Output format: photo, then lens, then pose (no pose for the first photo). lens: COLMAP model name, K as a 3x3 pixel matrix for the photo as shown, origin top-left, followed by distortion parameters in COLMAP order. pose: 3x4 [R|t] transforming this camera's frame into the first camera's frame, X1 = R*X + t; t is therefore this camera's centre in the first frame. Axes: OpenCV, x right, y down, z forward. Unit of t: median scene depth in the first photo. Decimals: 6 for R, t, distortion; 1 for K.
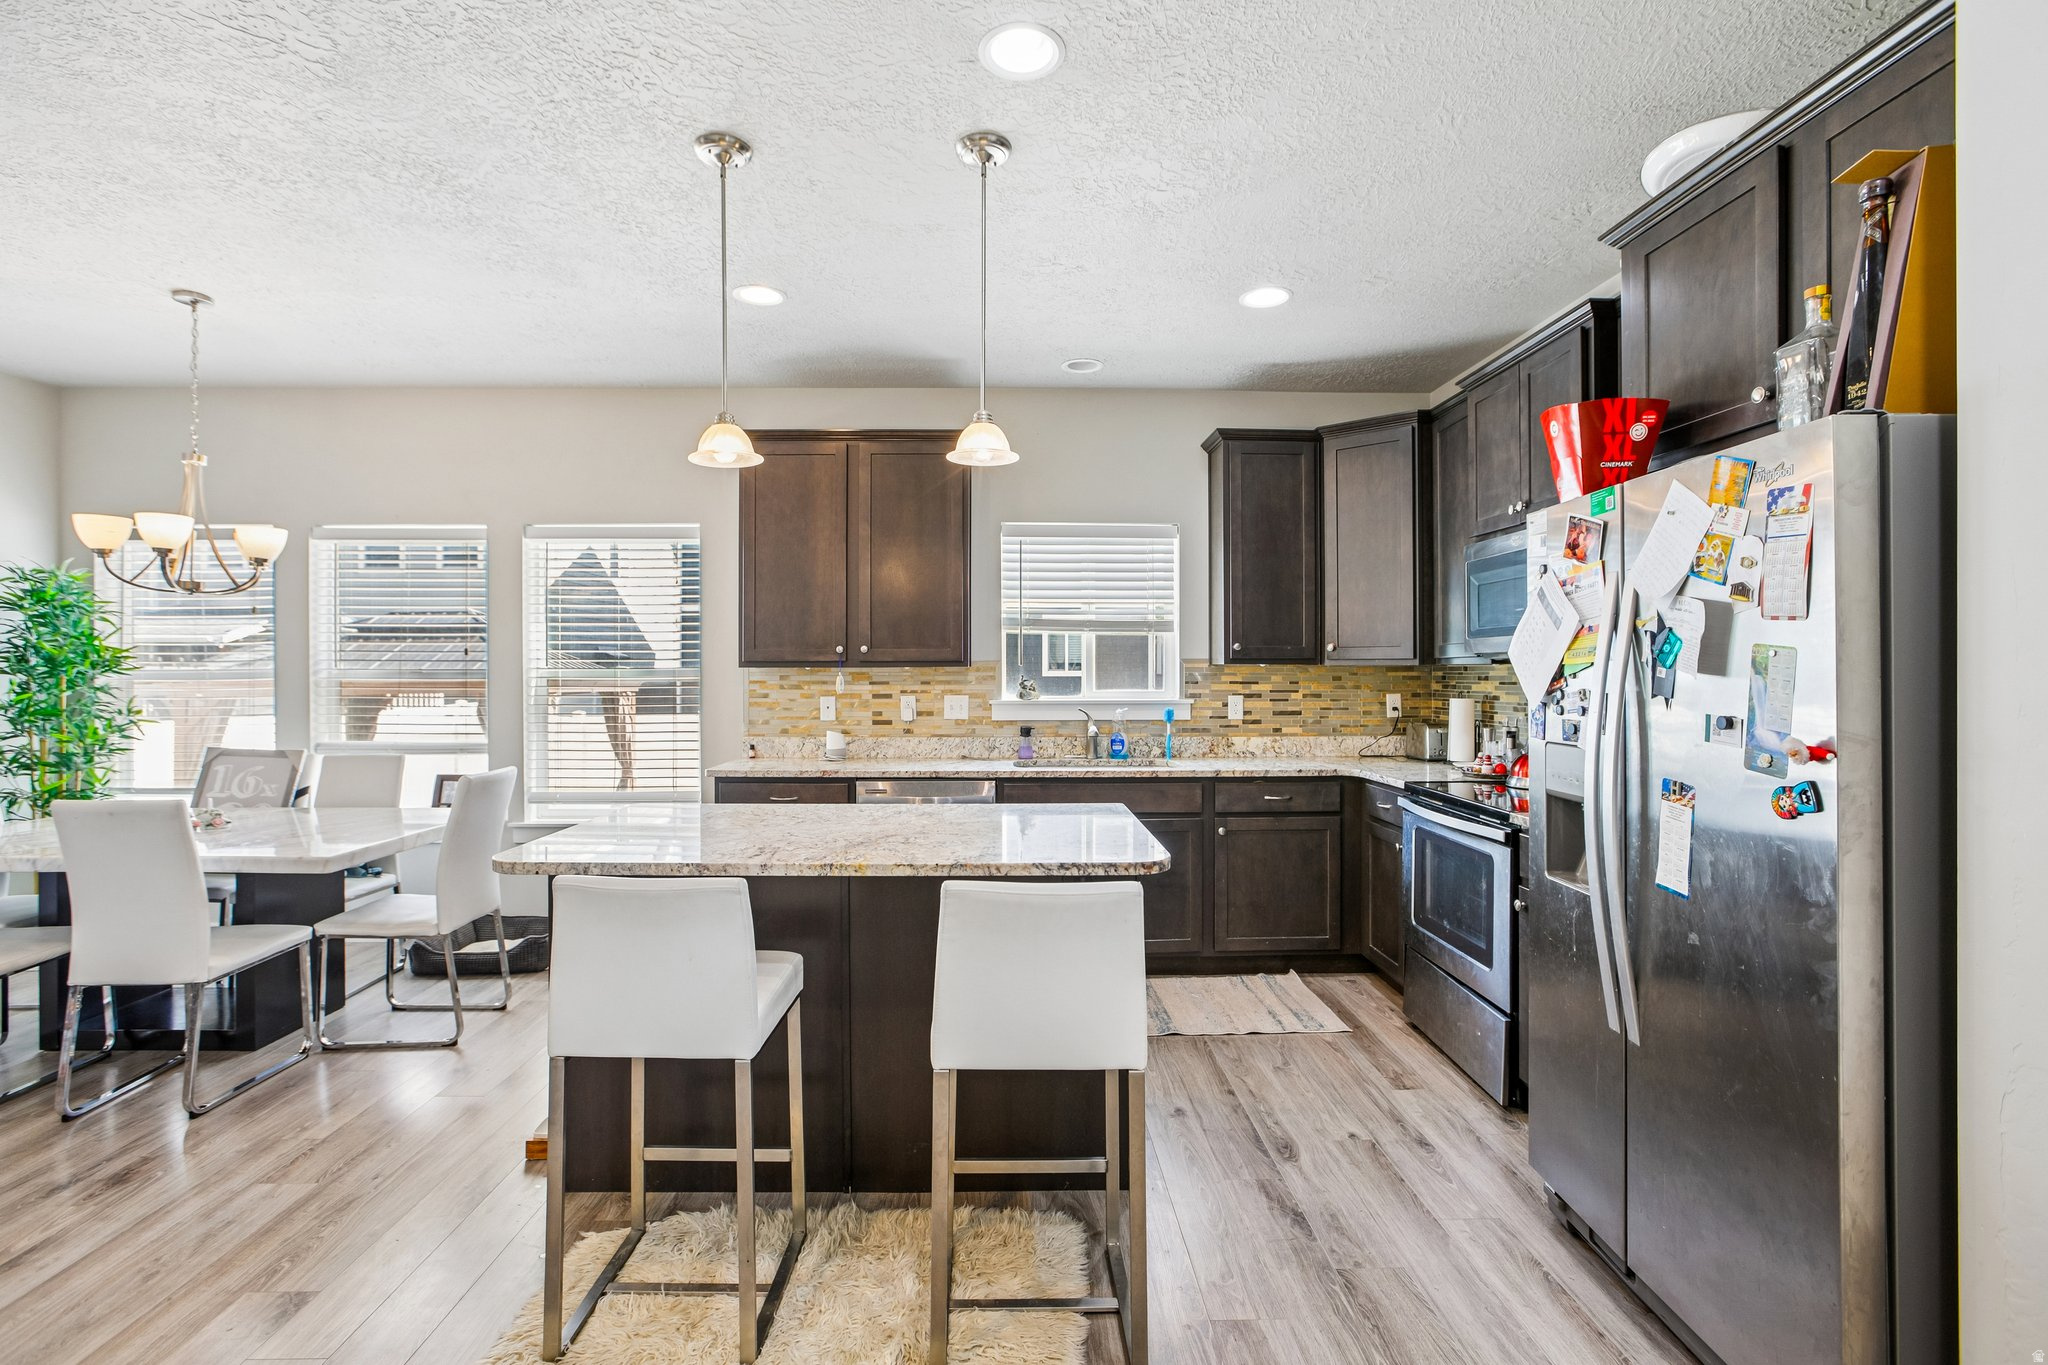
lens RADIAL K [[903.9, 0, 1052.8], [0, 903.9, 674.4], [0, 0, 1]] dist [-0.035284, 0.008908]
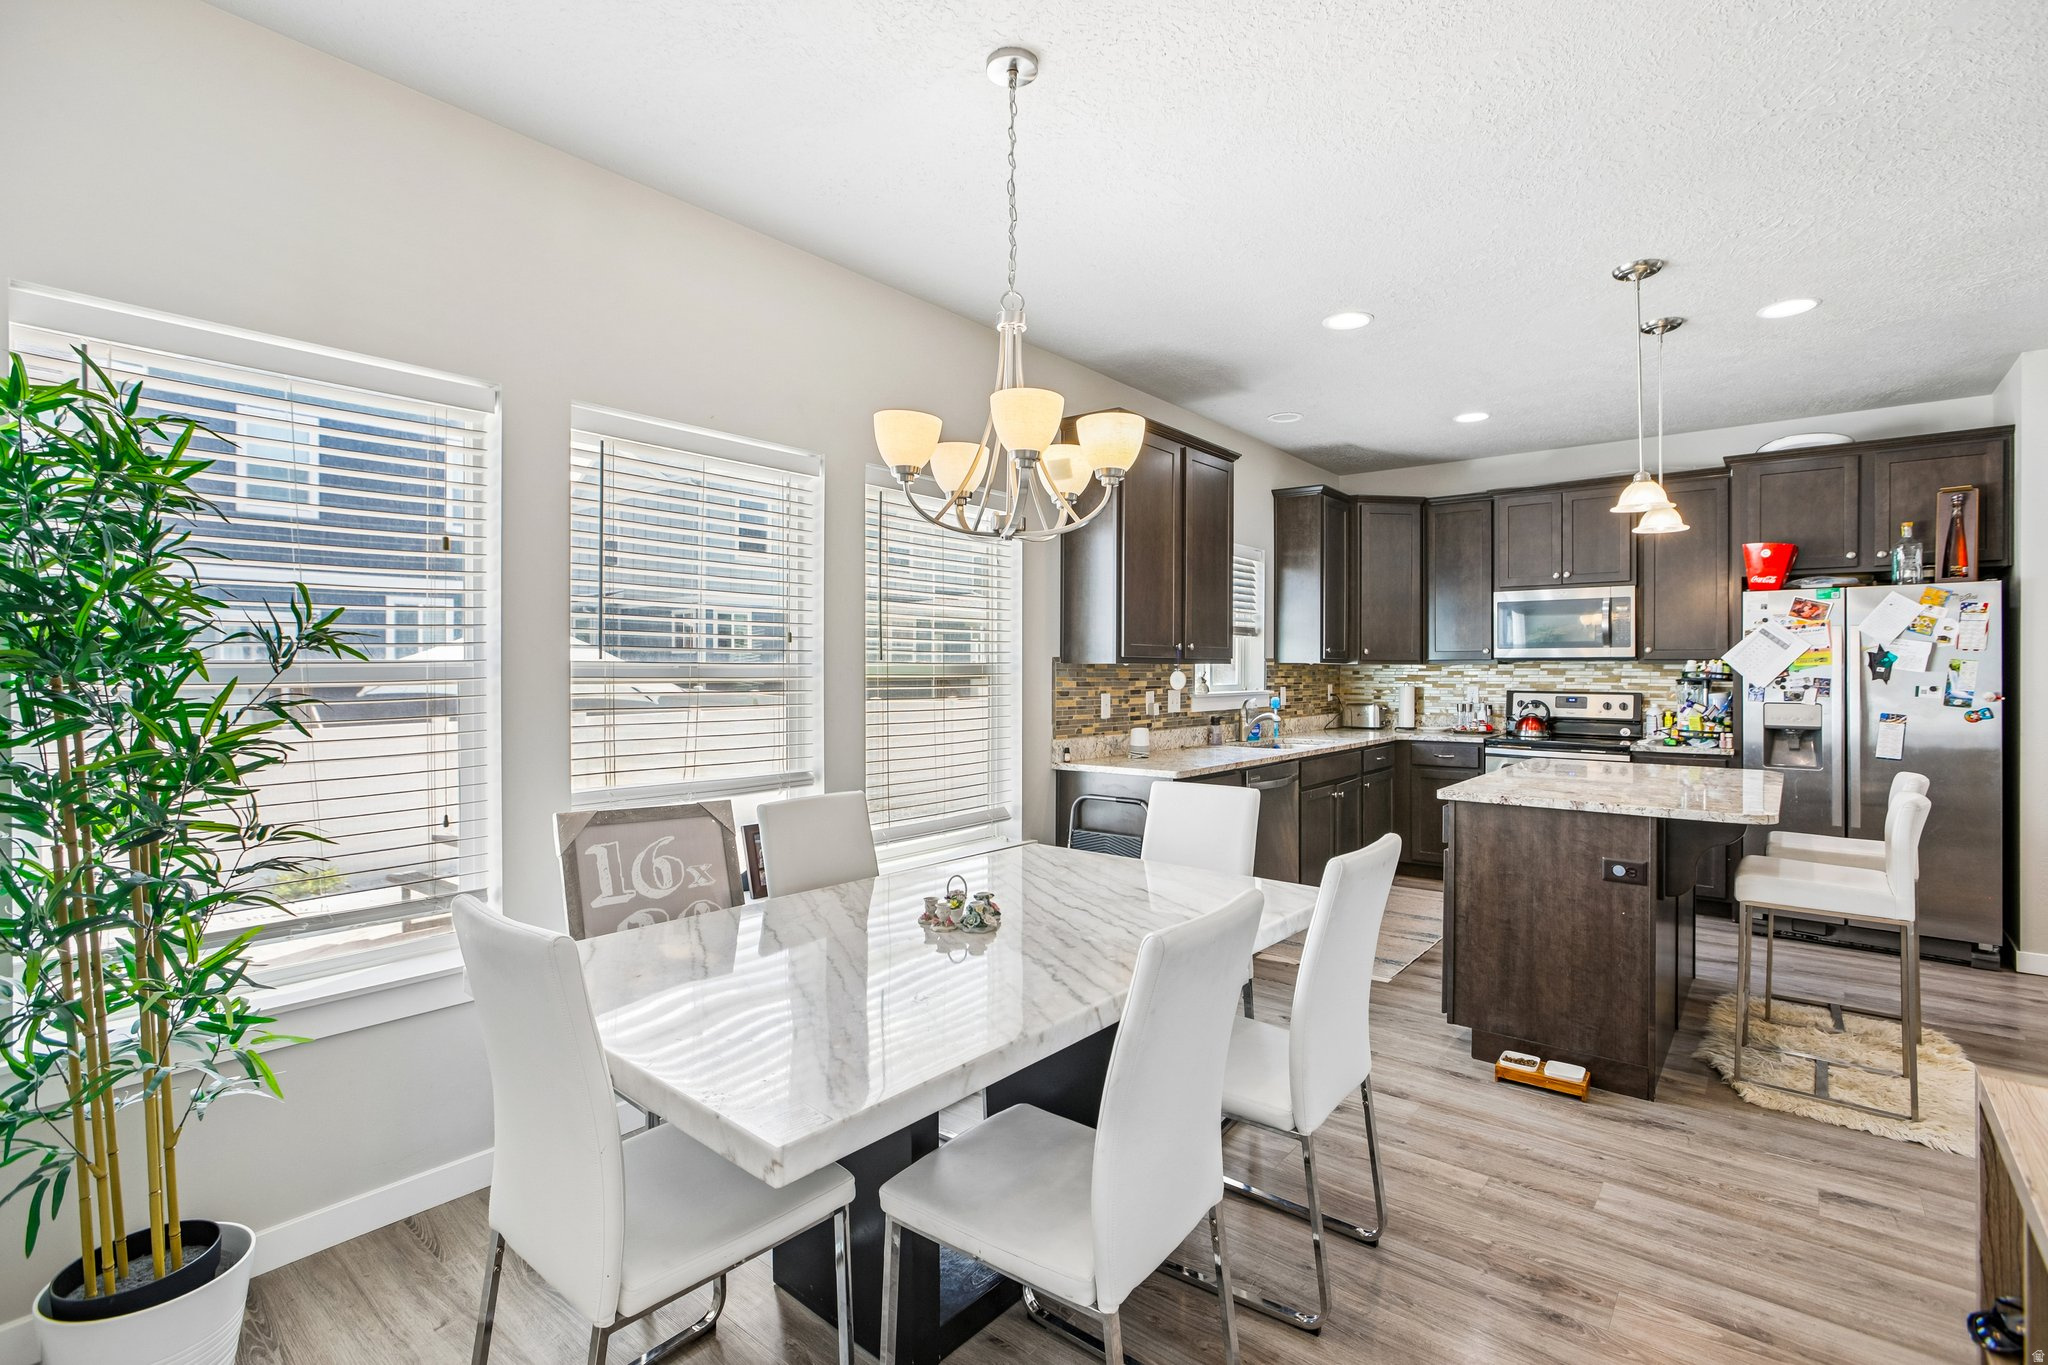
lens RADIAL K [[919.0, 0, 961.4], [0, 919.0, 668.3], [0, 0, 1]] dist [-0.037779, 0.014738]
pose [[0.694642, 0.000848, 0.719356, -1.145403], [0.001135, 0.999997, -0.002275, -0.001097], [-0.719355, 0.002396, 0.694638, 0.448963]]
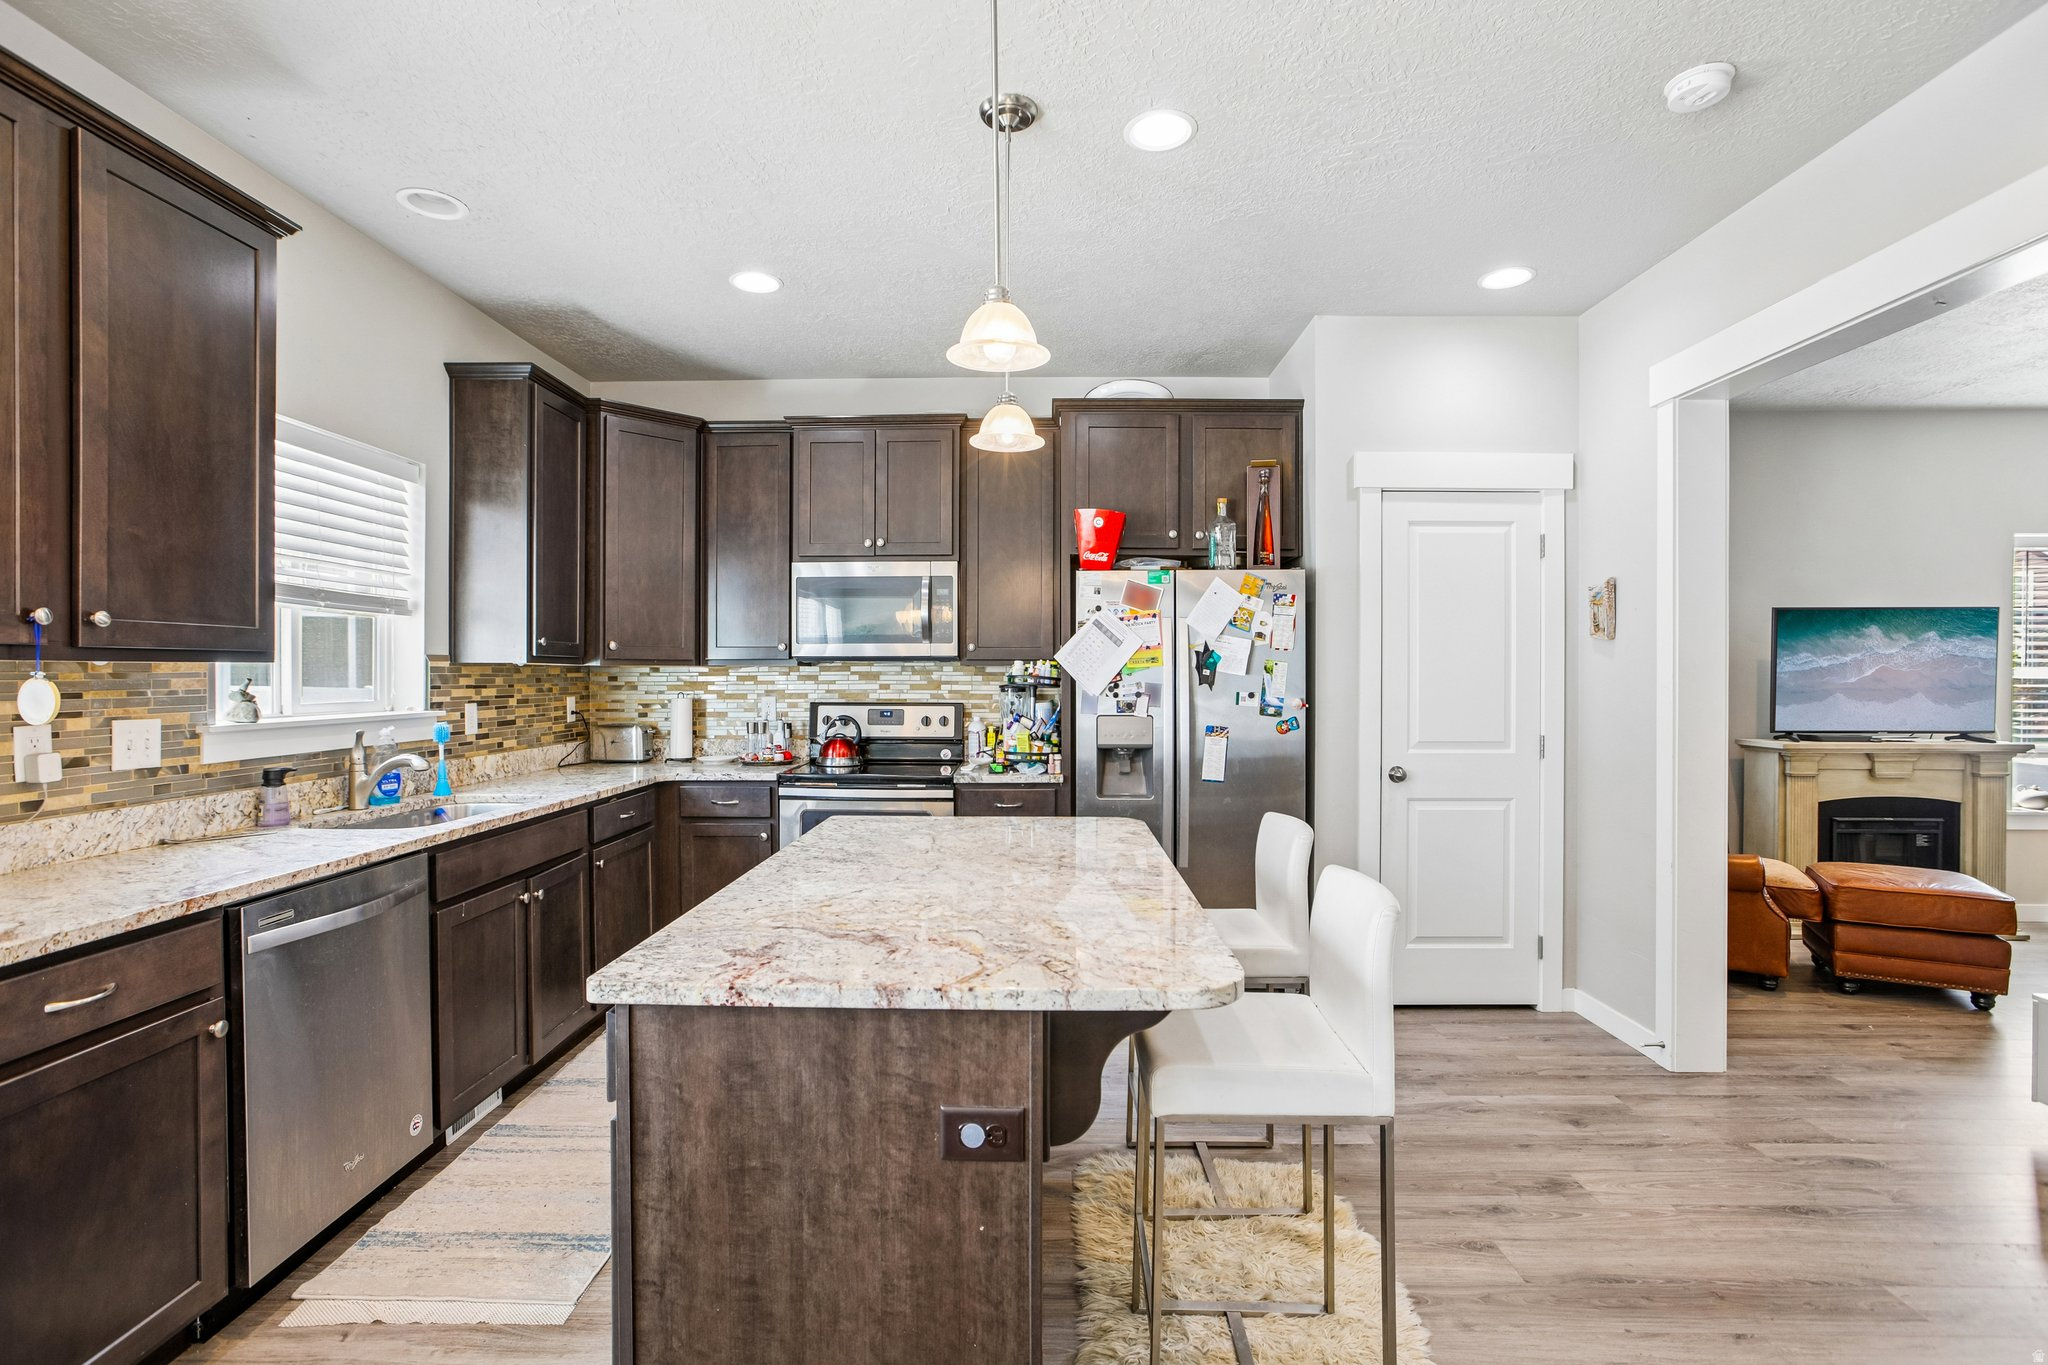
lens RADIAL K [[979.0, 0, 972.7], [0, 979.0, 676.7], [0, 0, 1]] dist [-0.031490, 0.000996]
pose [[0.091081, -0.003399, 0.995838, -0.622467], [0.003494, 0.999989, 0.003094, -0.000377], [-0.995837, 0.003198, 0.091092, 0.537085]]
